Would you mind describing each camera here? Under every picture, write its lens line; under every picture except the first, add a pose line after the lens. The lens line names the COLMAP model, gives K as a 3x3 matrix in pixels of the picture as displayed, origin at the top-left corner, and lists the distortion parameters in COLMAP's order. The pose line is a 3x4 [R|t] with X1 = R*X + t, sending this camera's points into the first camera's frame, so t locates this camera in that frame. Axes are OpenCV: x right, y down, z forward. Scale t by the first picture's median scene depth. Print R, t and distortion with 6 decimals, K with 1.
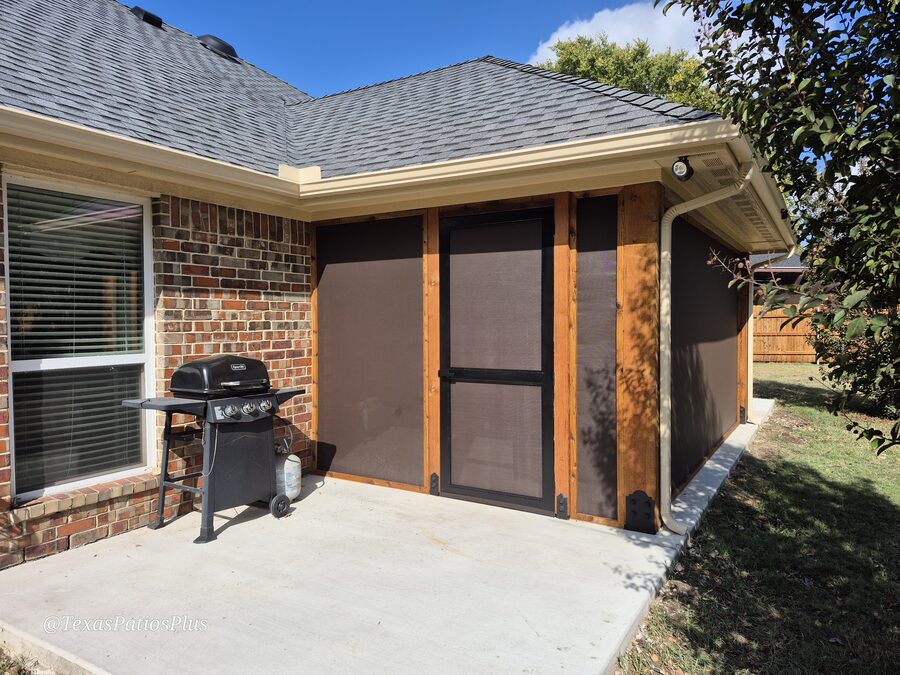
lens RADIAL K [[637.7, 0, 449.5], [0, 637.7, 338.8], [0, 0, 1]] dist [0.001430, 0.000431]
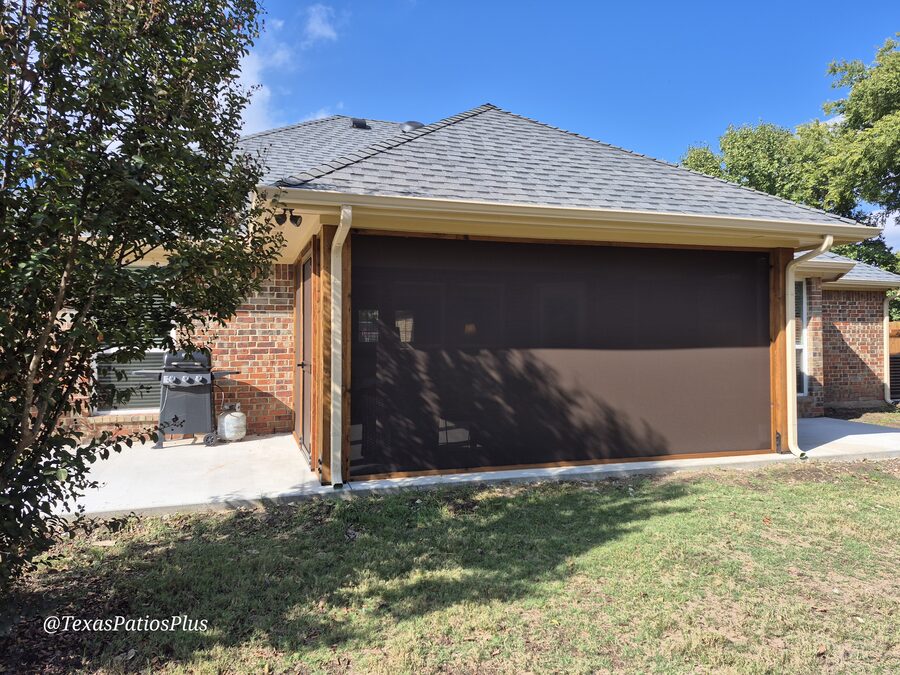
lens RADIAL K [[637.7, 0, 450.5], [0, 637.7, 335.2], [0, 0, 1]] dist [0.001430, 0.000431]
pose [[0.750654, -0.001945, -0.660692, 1.087147], [-0.018821, 0.999527, -0.024325, 0.015317], [0.660427, 0.030695, 0.750263, 0.127058]]
